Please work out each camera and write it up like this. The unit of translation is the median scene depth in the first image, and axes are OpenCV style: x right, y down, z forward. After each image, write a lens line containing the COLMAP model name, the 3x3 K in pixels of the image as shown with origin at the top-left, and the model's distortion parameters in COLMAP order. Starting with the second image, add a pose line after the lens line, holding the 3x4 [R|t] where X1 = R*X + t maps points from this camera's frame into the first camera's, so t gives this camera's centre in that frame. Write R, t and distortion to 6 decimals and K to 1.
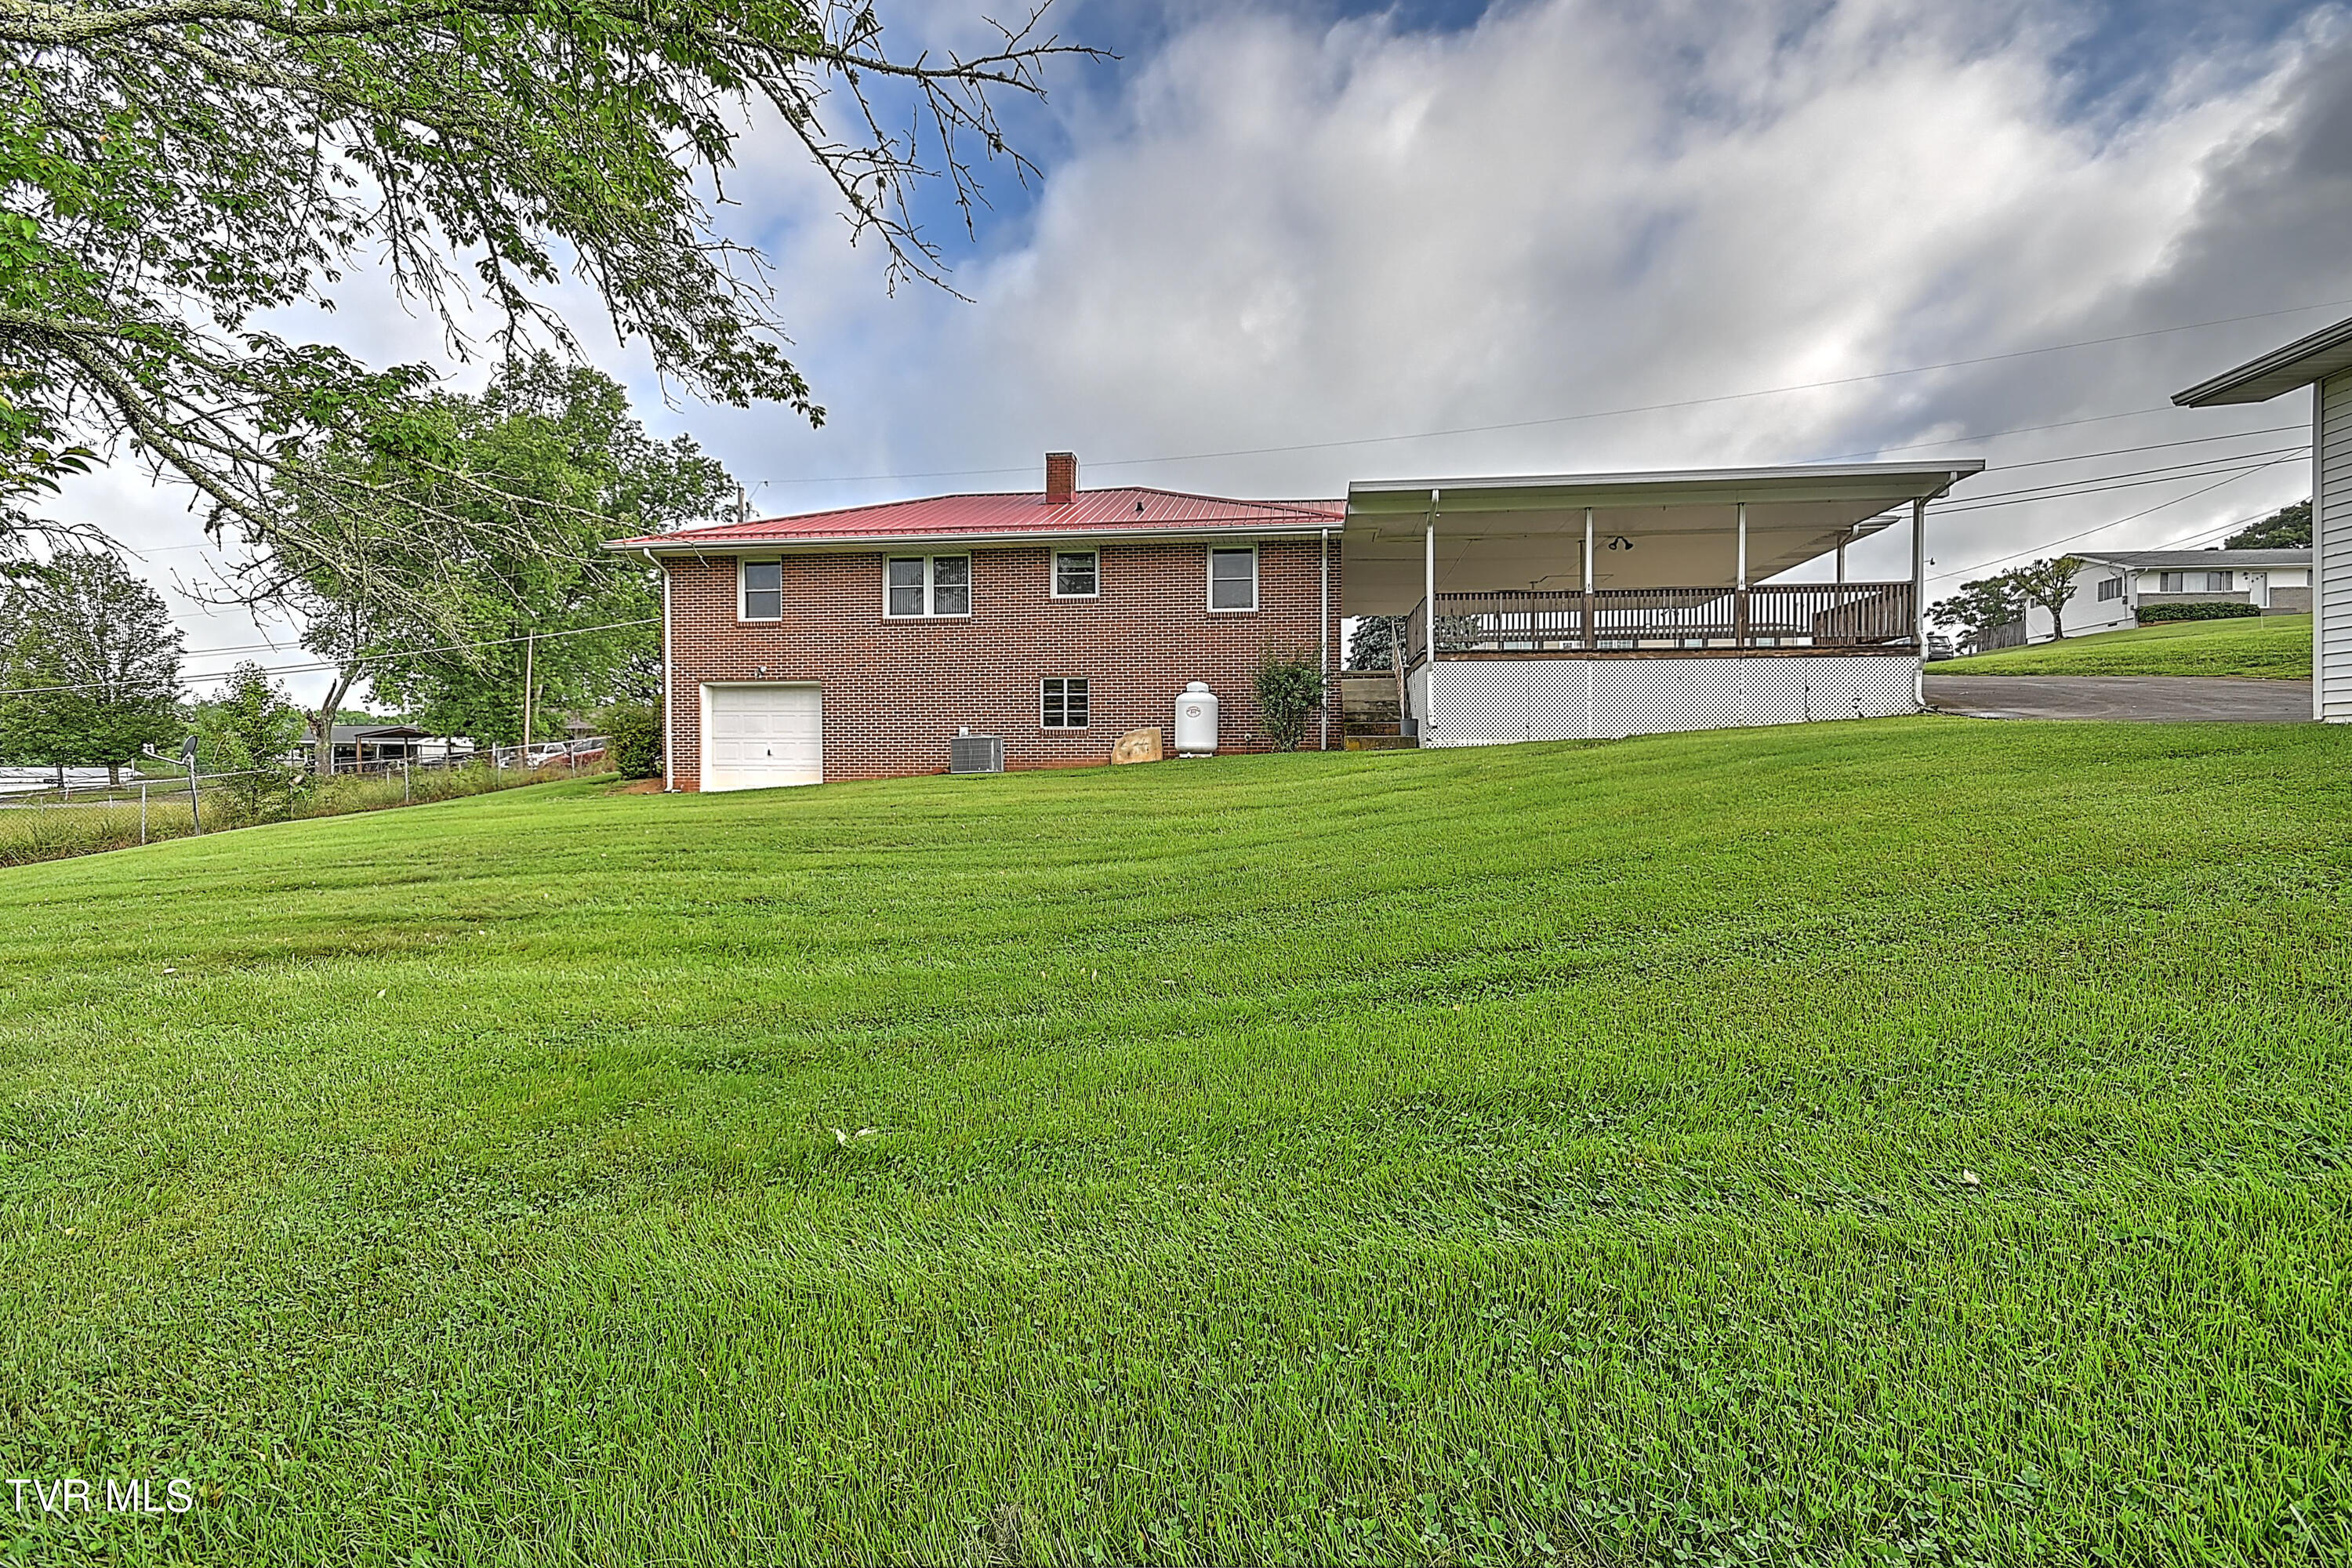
lens RADIAL K [[1018.5, 0, 1192.4], [0, 1018.5, 787.4], [0, 0, 1]] dist [0.010723, -0.001612]
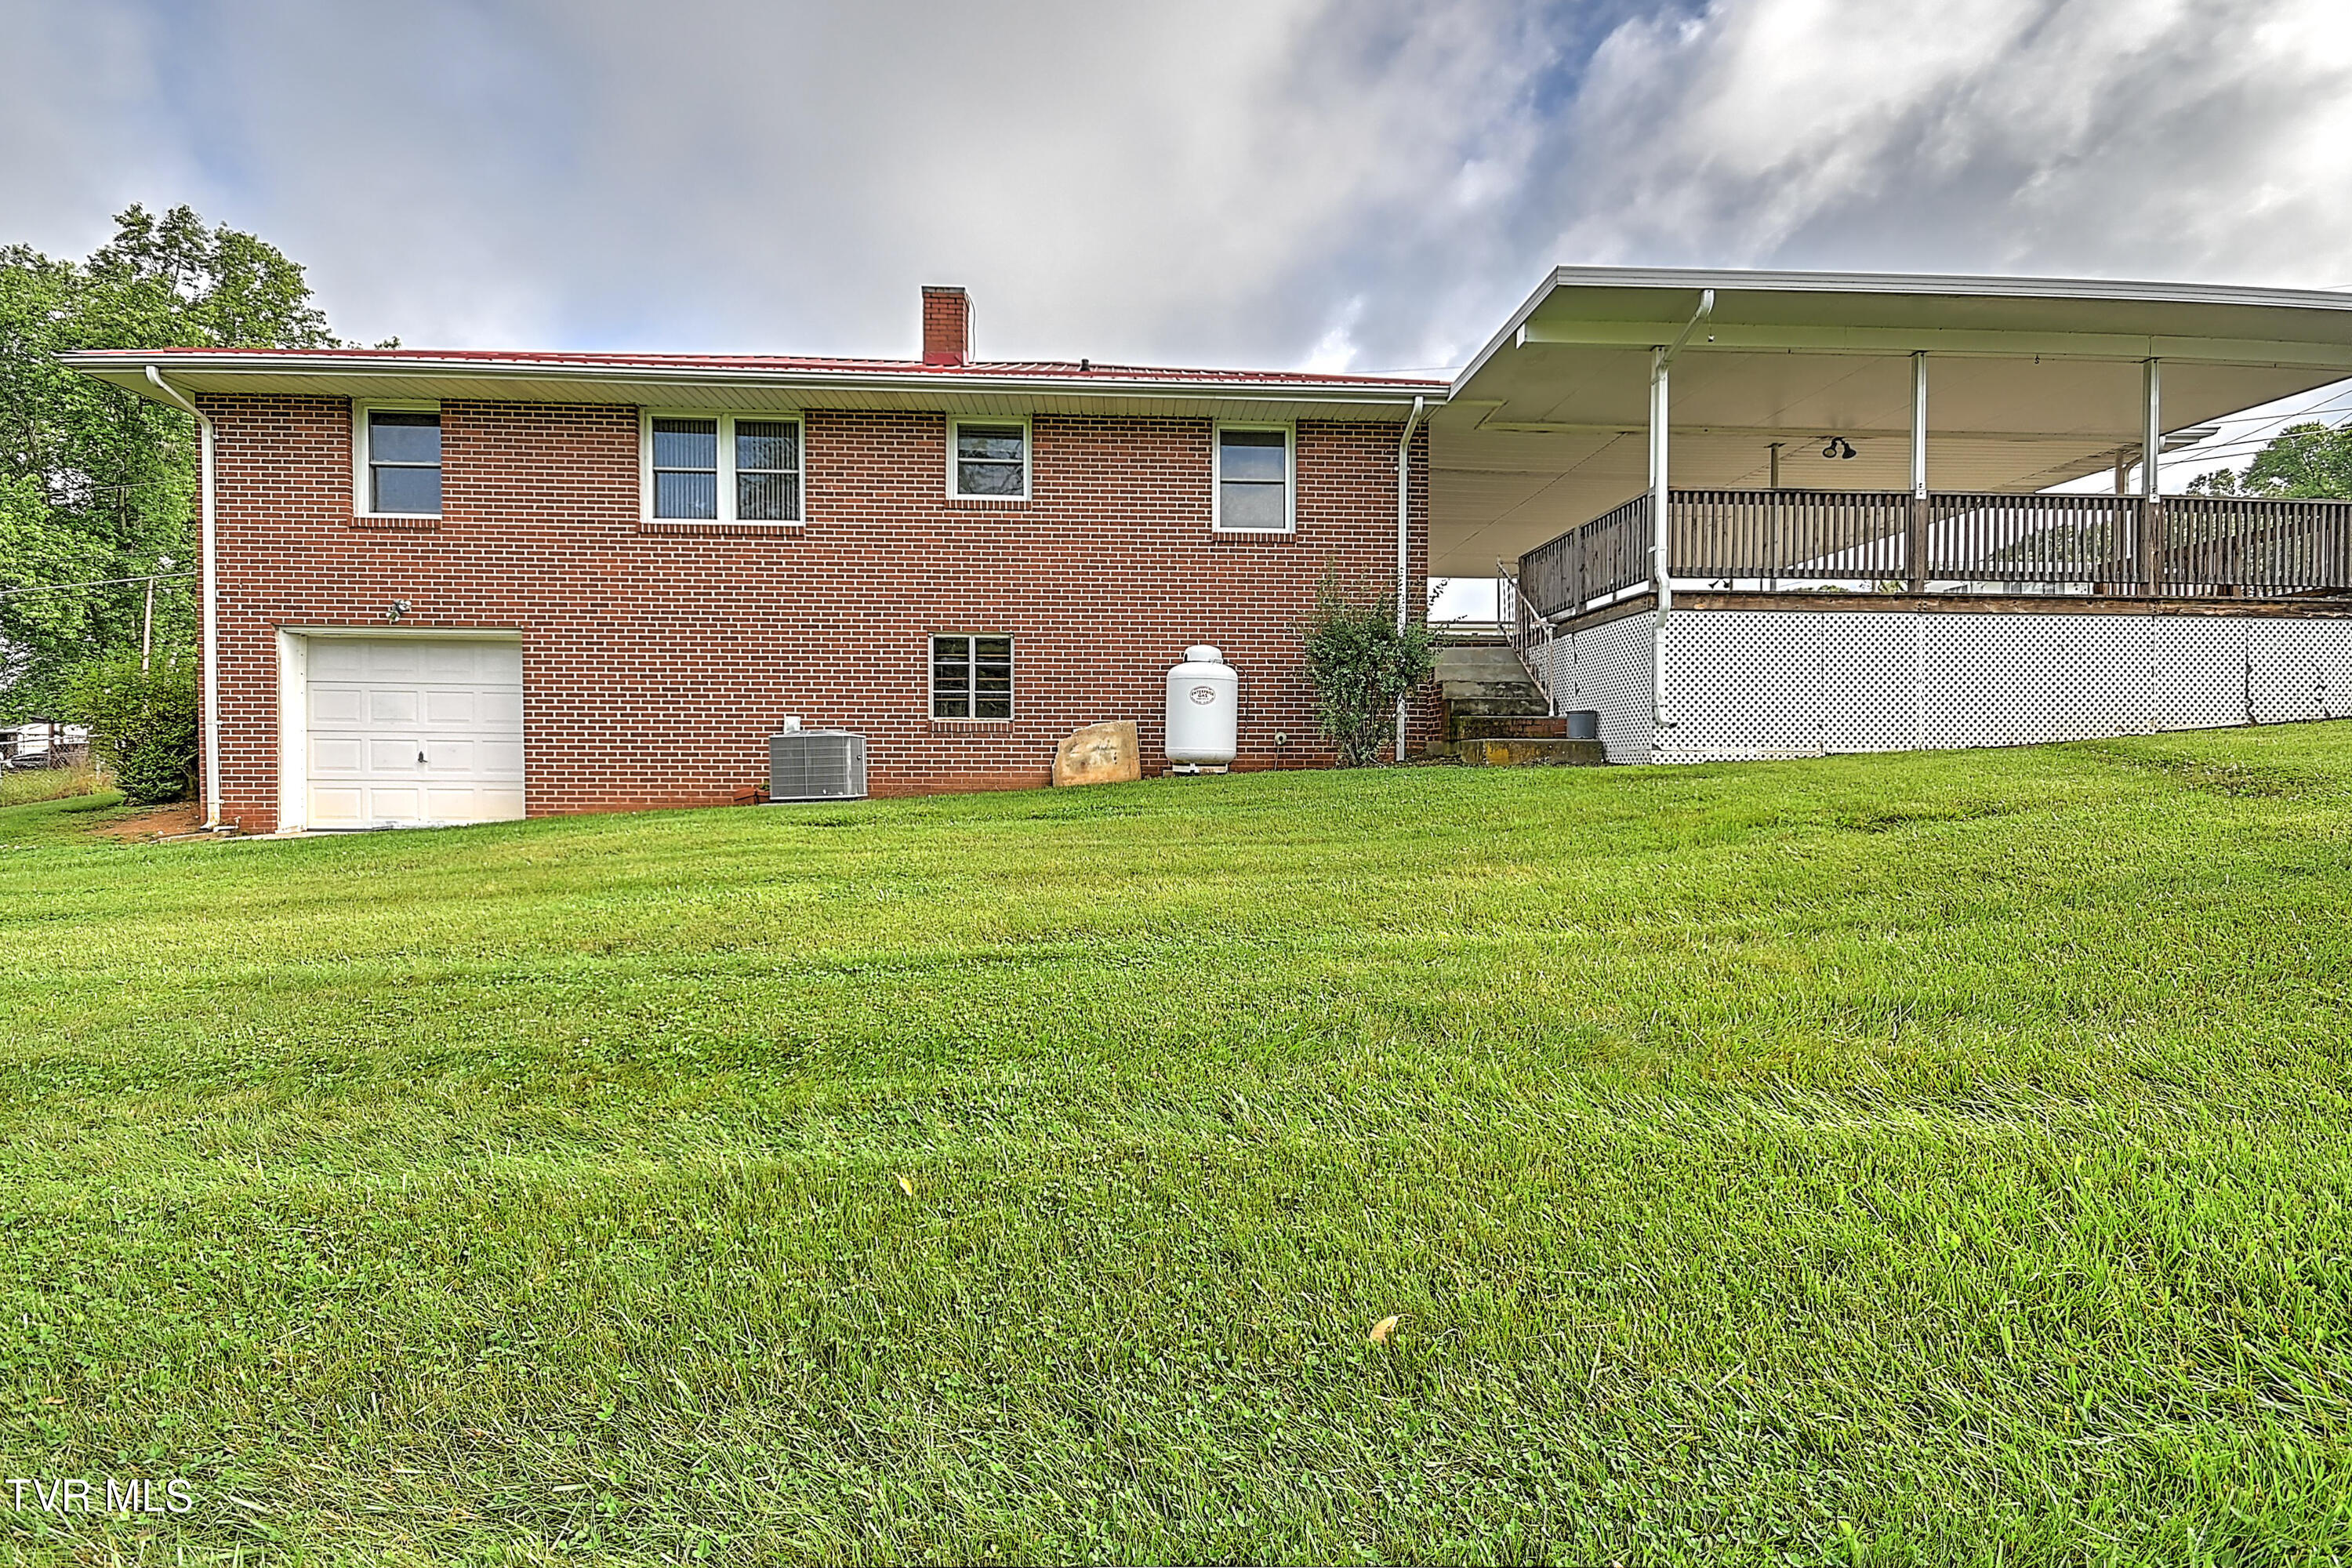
lens RADIAL K [[1018.5, 0, 1160.7], [0, 1018.5, 770.0], [0, 0, 1]] dist [0.010723, -0.001612]
pose [[0.988230, 0.002583, 0.152954, -0.106796], [-0.000939, 0.999941, -0.010823, -0.023532], [-0.152973, 0.010552, 0.988174, 0.403373]]
